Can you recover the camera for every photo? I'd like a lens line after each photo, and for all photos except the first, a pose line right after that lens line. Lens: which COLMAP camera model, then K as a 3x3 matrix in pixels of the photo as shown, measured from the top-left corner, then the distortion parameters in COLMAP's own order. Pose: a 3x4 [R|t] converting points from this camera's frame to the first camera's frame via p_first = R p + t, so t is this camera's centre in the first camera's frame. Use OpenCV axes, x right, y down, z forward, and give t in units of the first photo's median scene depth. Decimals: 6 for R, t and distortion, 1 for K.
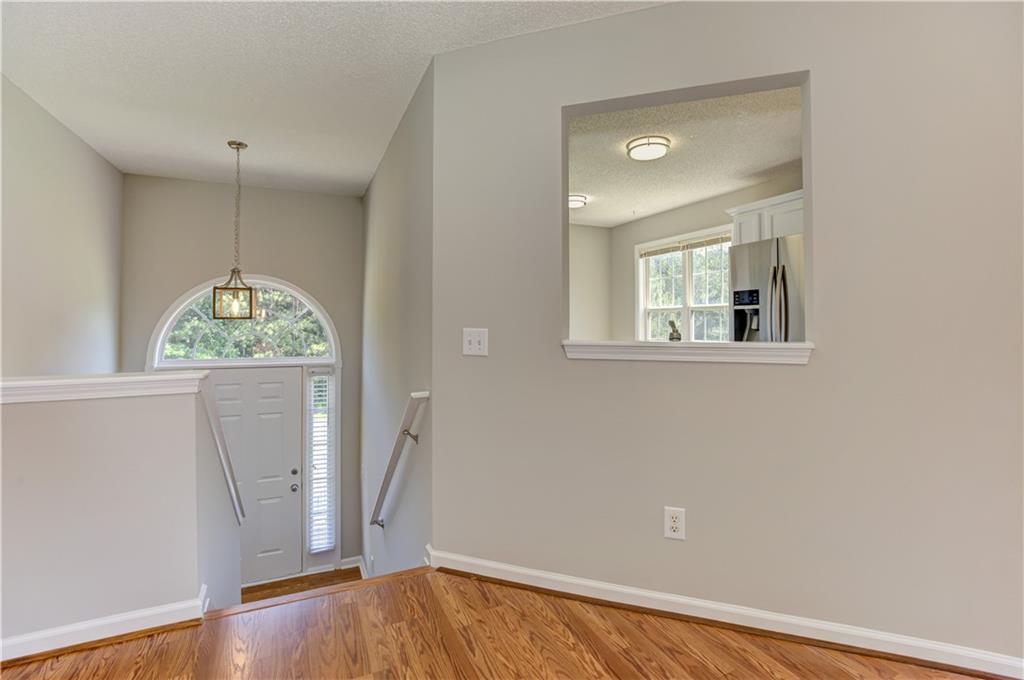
lens RADIAL K [[472.5, 0, 512.0], [0, 472.5, 340.0], [0, 0, 1]] dist [0.000243, 0.000372]
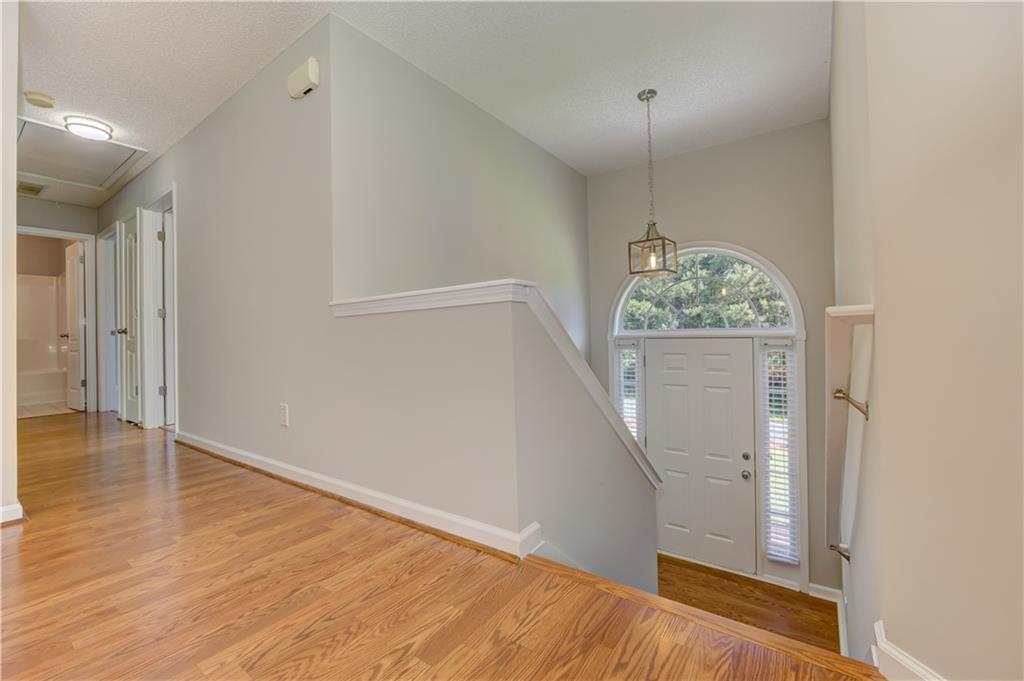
lens RADIAL K [[406.8, 0, 515.9], [0, 406.8, 341.4], [0, 0, 1]] dist [-0.015563, 0.000044]
pose [[0.477275, -0.027292, -0.878330, 0.005463], [0.001284, 0.999538, -0.030361, 0.086527], [0.878753, 0.013363, 0.477090, 0.259716]]
